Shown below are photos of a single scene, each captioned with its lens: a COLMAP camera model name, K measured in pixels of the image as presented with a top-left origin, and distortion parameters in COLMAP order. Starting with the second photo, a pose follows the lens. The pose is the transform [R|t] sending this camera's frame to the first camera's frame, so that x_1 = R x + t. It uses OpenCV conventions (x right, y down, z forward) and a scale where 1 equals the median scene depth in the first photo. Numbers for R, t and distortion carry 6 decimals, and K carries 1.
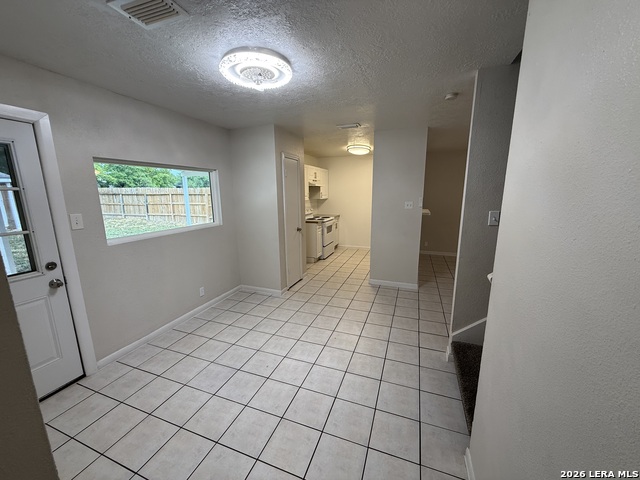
lens RADIAL K [[255.2, 0, 321.5], [0, 255.2, 241.1], [0, 0, 1]] dist [0.000761, 0.000224]
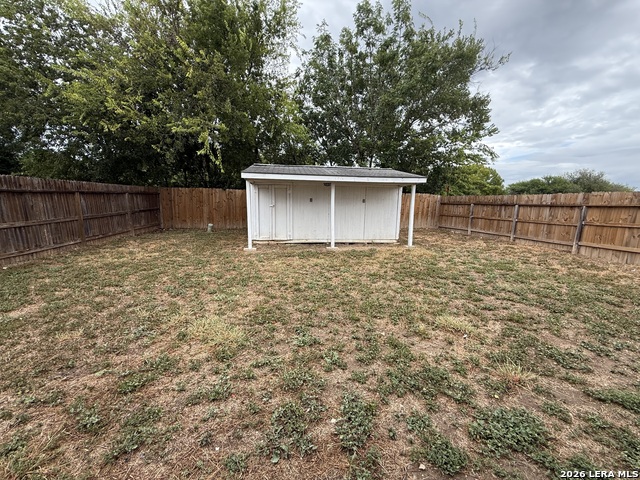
lens RADIAL K [[255.2, 0, 318.8], [0, 255.2, 240.9], [0, 0, 1]] dist [0.000761, 0.000224]
pose [[0.459726, 0.145125, -0.876122, -1.511273], [-0.191008, 0.979626, 0.062042, -0.133904], [0.867276, 0.138824, 0.478080, 0.927059]]
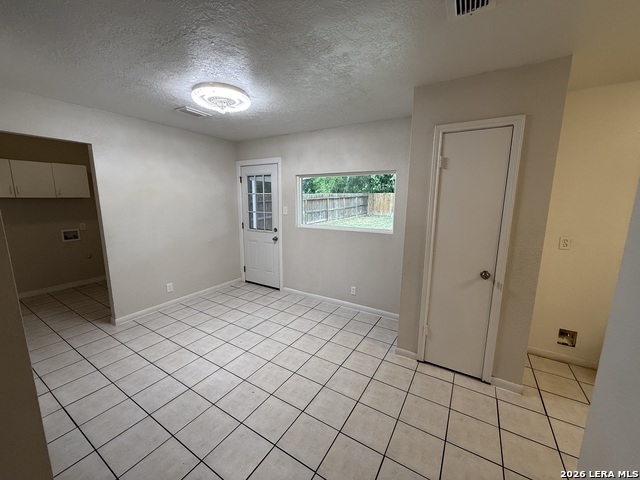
lens RADIAL K [[255.2, 0, 320.9], [0, 255.2, 241.5], [0, 0, 1]] dist [0.000761, 0.000224]
pose [[-0.193002, 0.169614, -0.966427, 0.415455], [-0.193669, 0.958984, 0.206985, -0.144263], [0.961895, 0.227116, -0.152237, 0.765446]]
